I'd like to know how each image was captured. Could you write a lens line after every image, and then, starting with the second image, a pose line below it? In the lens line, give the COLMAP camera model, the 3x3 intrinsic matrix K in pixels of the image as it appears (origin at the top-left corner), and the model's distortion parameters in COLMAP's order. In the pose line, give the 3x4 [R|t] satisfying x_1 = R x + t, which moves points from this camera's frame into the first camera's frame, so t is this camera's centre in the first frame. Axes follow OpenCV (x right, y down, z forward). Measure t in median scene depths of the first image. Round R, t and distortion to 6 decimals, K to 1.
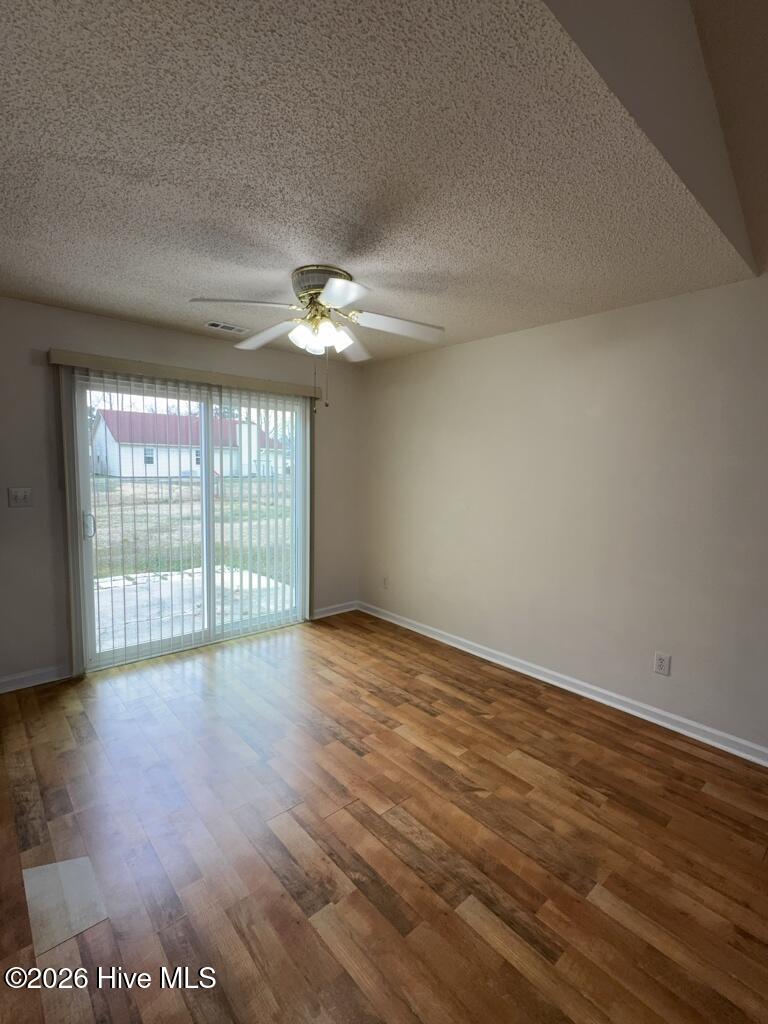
lens RADIAL K [[492.9, 0, 383.6], [0, 492.9, 511.2], [0, 0, 1]] dist [0.001244, 0.000073]
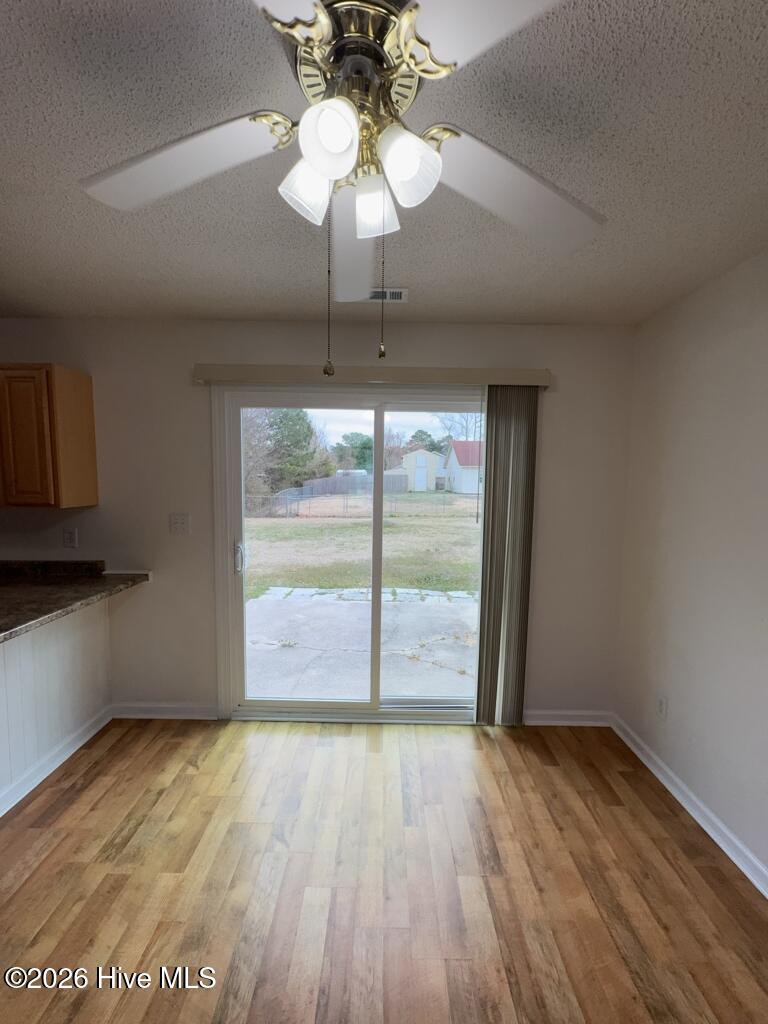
lens RADIAL K [[407.7, 0, 388.5], [0, 407.7, 514.1], [0, 0, 1]] dist [-0.000246, 0.000604]
pose [[0.745415, 0.048251, -0.664852, 0.079568], [-0.056939, 0.998340, 0.008615, -0.064242], [0.664164, 0.031434, 0.746926, 0.534972]]
